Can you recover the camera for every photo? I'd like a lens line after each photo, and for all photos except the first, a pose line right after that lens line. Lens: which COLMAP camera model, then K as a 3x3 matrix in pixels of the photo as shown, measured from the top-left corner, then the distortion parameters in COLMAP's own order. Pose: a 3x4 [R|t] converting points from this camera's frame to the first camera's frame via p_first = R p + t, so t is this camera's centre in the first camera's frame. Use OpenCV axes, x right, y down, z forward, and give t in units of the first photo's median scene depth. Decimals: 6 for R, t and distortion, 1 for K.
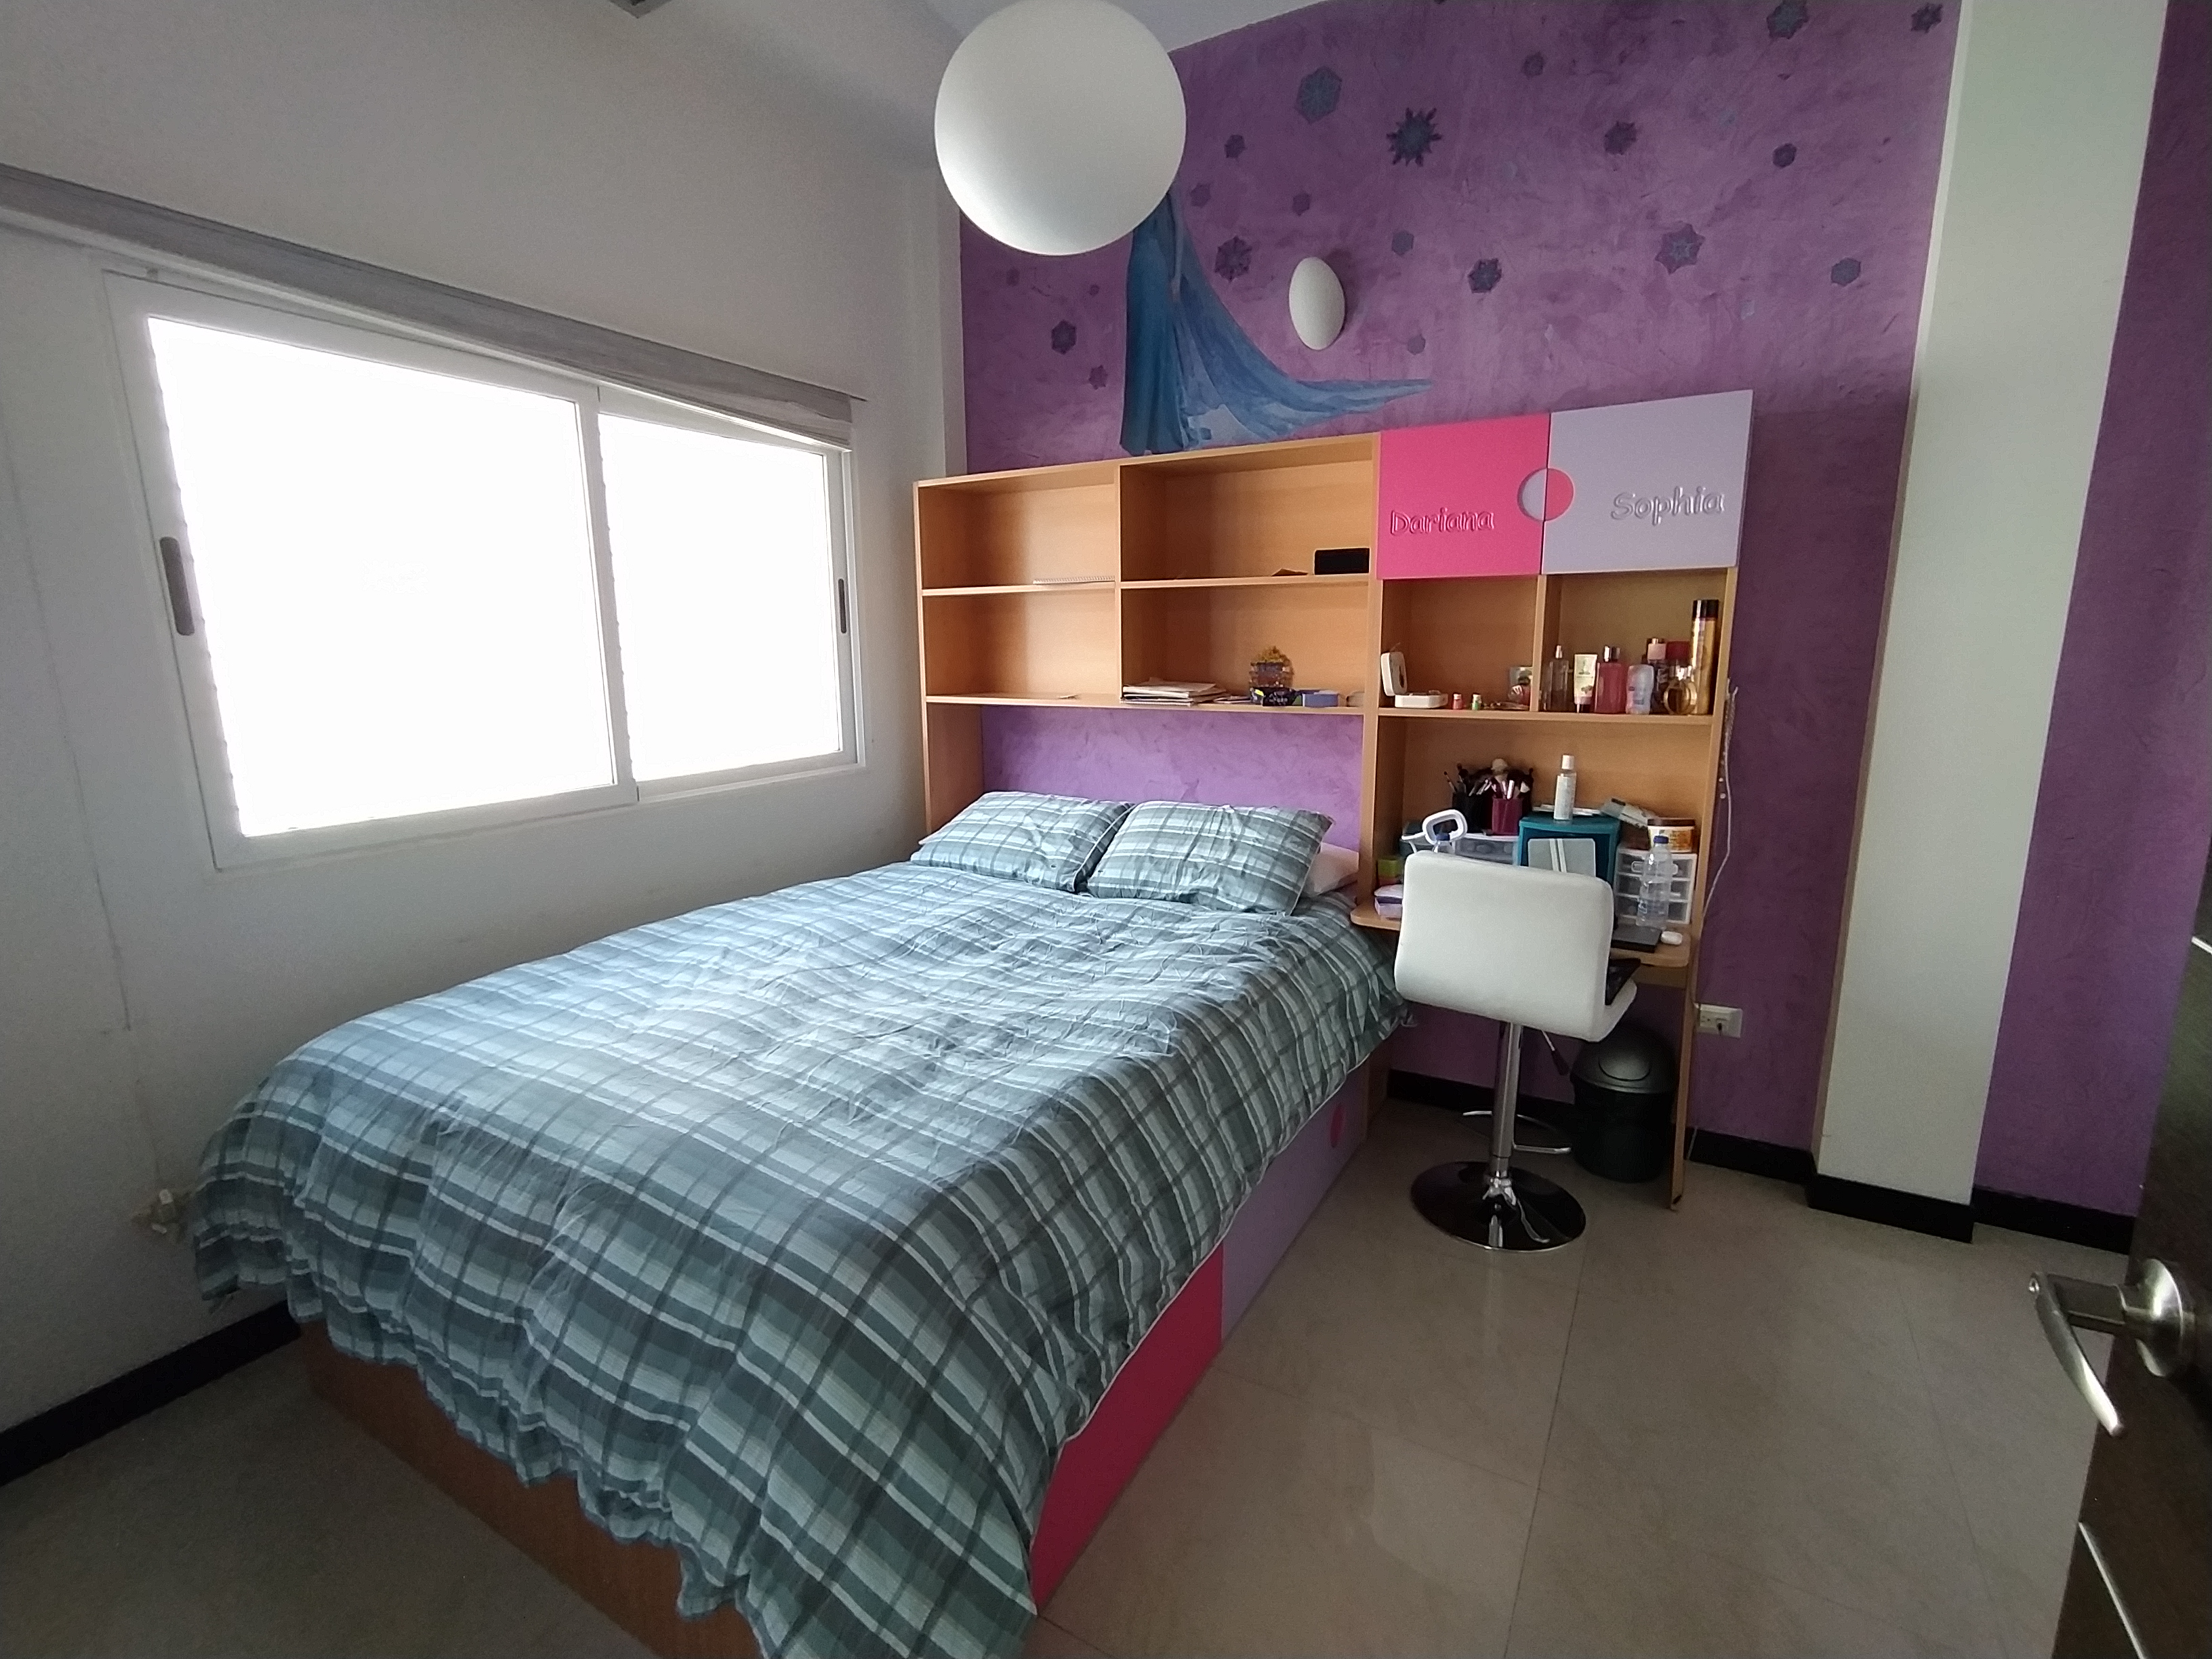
lens RADIAL K [[1020.0, 0, 1114.4], [0, 1020.0, 831.3], [0, 0, 1]] dist [-0.009019, 0.007680]
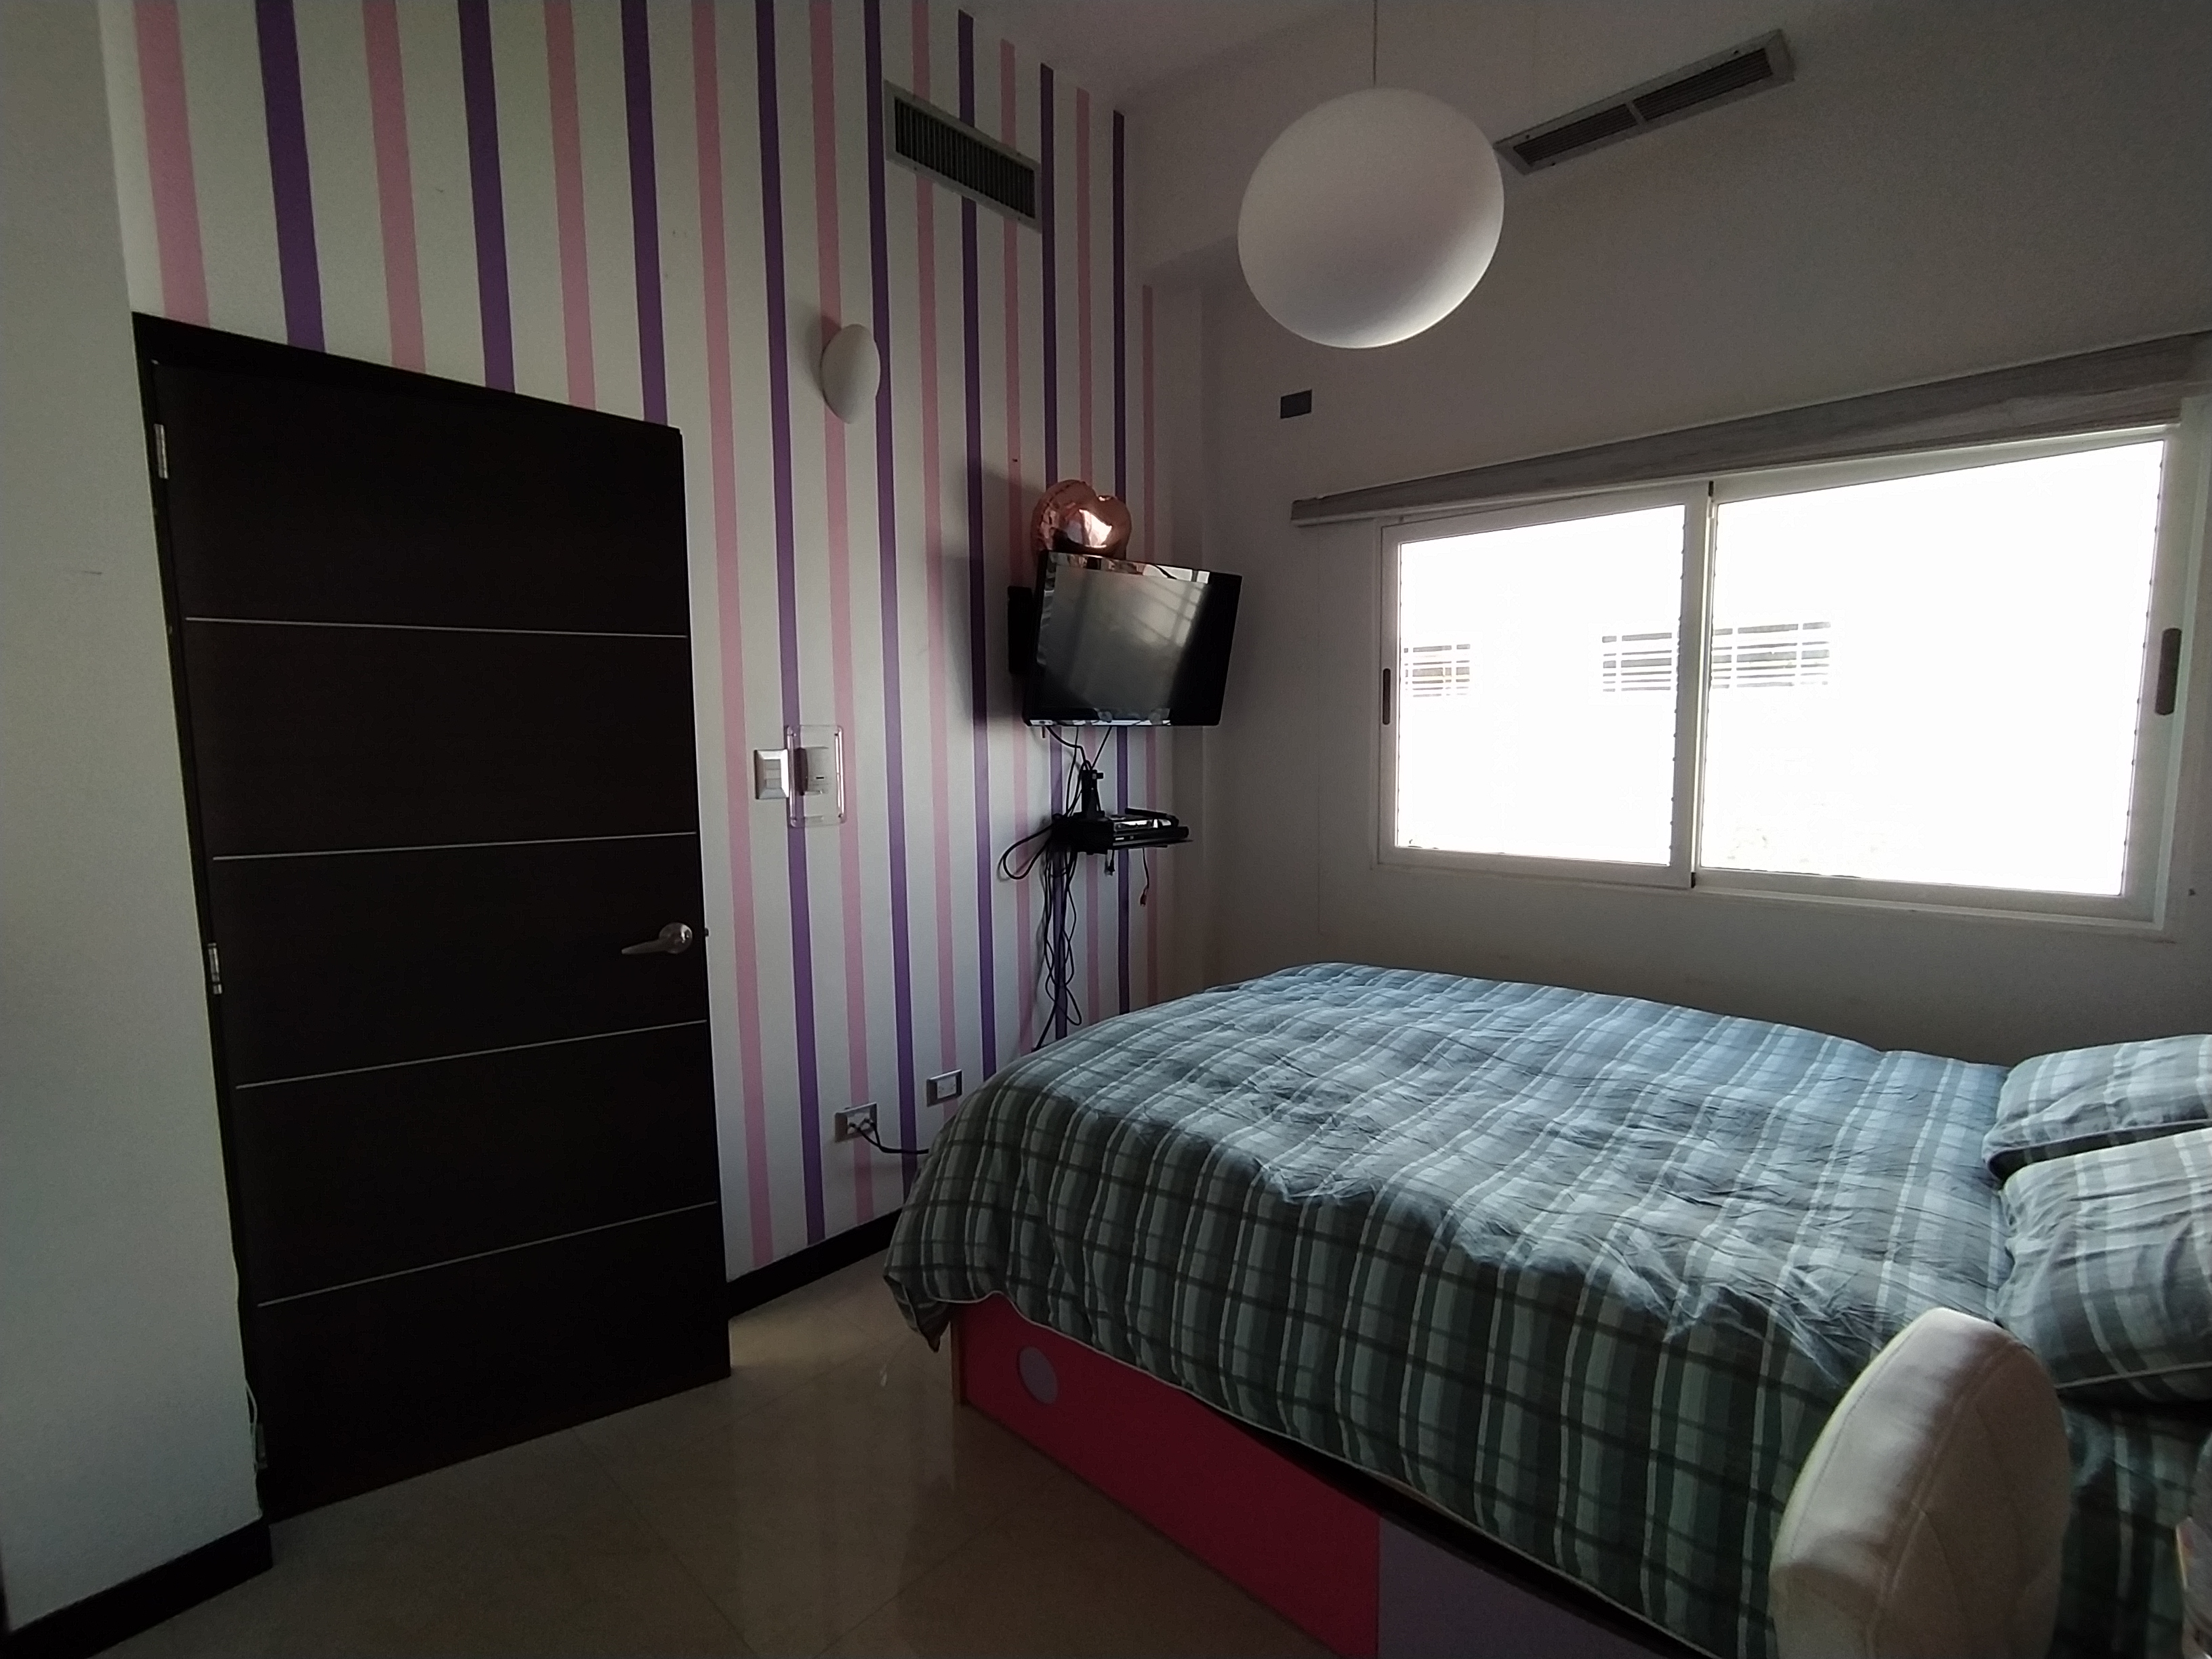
lens RADIAL K [[1020.0, 0, 1106.5], [0, 1020.0, 839.3], [0, 0, 1]] dist [-0.009019, 0.007680]
pose [[-0.210234, 0.116435, -0.970693, 0.657108], [-0.169753, 0.973454, 0.153532, -0.141811], [0.962801, 0.197055, -0.184888, 0.679272]]
